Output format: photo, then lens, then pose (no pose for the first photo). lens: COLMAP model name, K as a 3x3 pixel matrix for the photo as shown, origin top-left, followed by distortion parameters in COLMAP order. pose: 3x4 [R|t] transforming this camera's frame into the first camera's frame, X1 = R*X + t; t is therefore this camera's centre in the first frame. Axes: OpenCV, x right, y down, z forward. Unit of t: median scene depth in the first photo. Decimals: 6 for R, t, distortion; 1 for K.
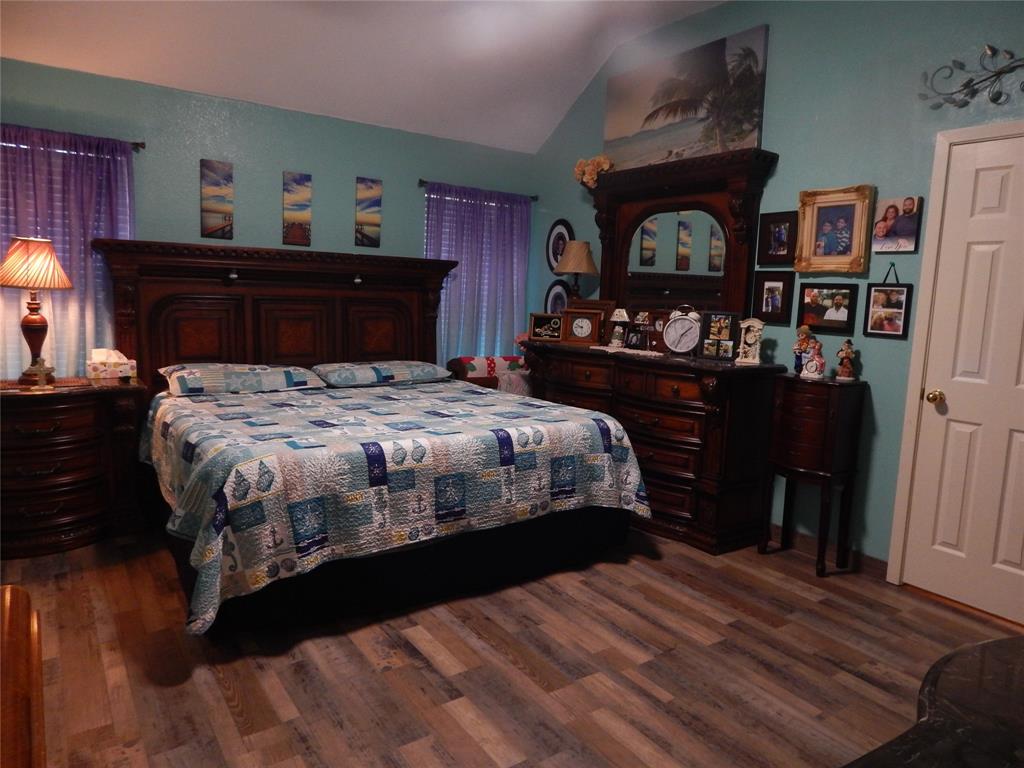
lens RADIAL K [[682.8, 0, 516.6], [0, 682.8, 376.7], [0, 0, 1]] dist [0.013158, -0.001404]
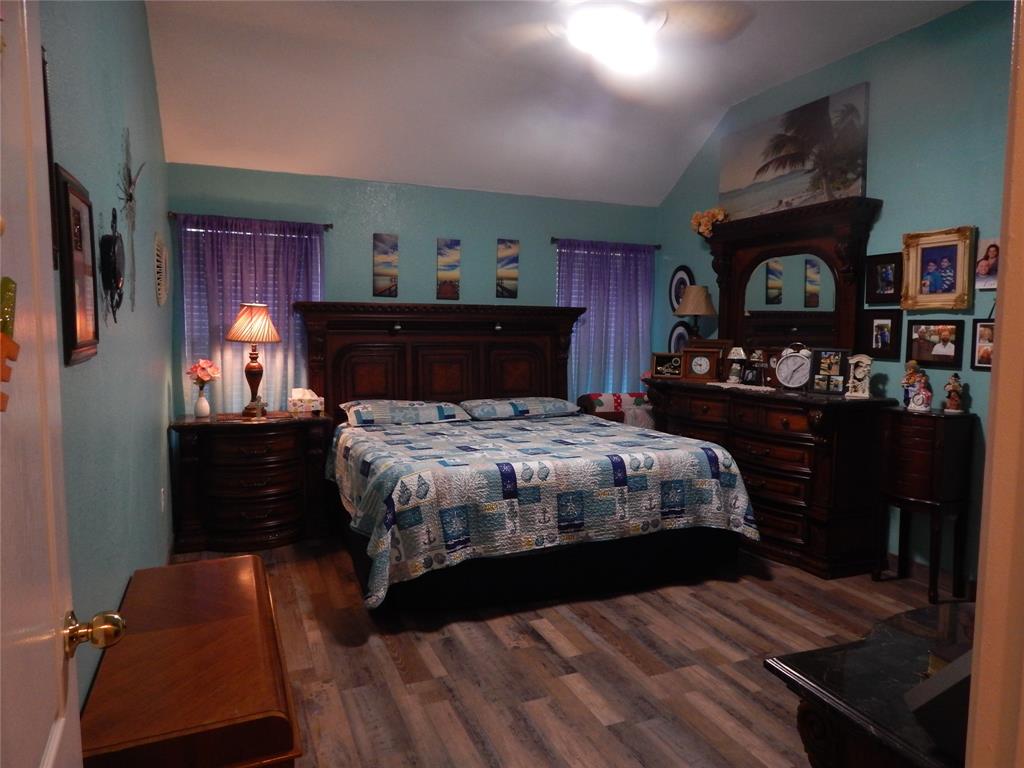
lens RADIAL K [[682.8, 0, 516.6], [0, 682.8, 376.7], [0, 0, 1]] dist [0.013158, -0.001404]
pose [[0.977801, -0.011765, -0.209203, 0.049471], [-0.000059, 0.998407, -0.056424, 0.009018], [0.209534, 0.055184, 0.976243, -0.148173]]
